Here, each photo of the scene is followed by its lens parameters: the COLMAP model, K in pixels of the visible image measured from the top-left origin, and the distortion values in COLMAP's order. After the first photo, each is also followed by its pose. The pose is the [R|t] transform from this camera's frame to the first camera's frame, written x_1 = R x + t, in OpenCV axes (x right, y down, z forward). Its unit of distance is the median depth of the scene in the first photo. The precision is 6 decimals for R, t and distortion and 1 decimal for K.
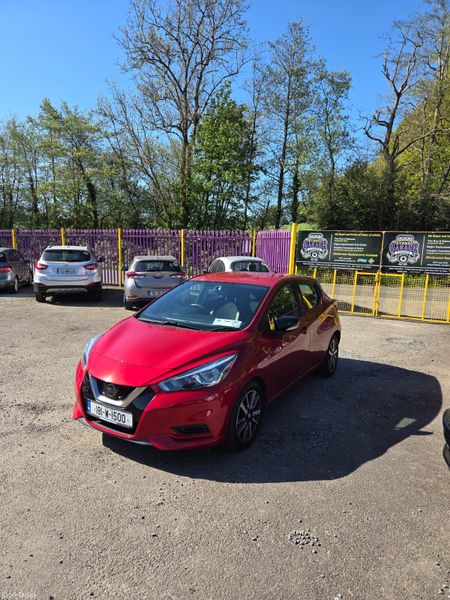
lens RADIAL K [[387.8, 0, 220.5], [0, 387.8, 307.1], [0, 0, 1]] dist [0.022082, -0.003102]
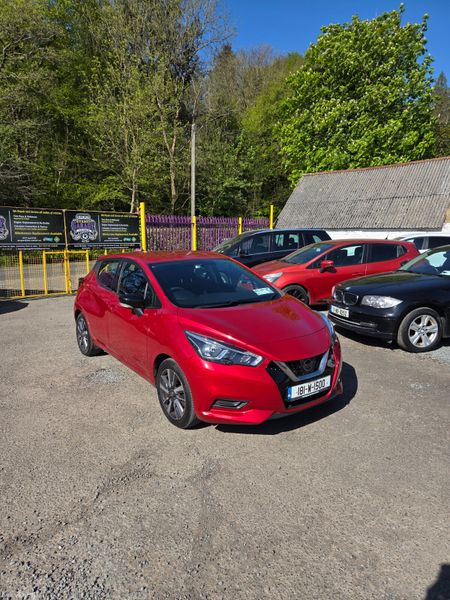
lens RADIAL K [[388.6, 0, 225.0], [0, 388.6, 300.0], [0, 0, 1]] dist [0.034996, -0.001762]
pose [[0.403853, -0.185541, 0.895811, -0.336412], [0.147877, 0.979579, 0.136224, -0.037479], [-0.902793, 0.077456, 0.423043, 0.190430]]
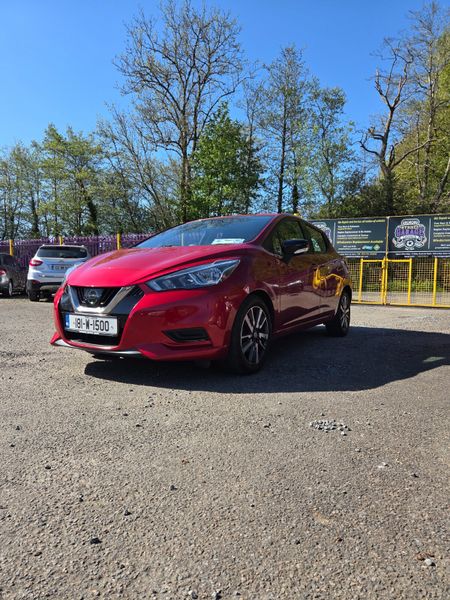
lens RADIAL K [[388.6, 0, 225.0], [0, 388.6, 300.0], [0, 0, 1]] dist [0.034996, -0.001762]
pose [[0.999677, -0.025055, 0.004354, 0.001351], [0.025329, 0.996261, -0.082602, 0.077080], [-0.002269, 0.082685, 0.996573, 0.037561]]
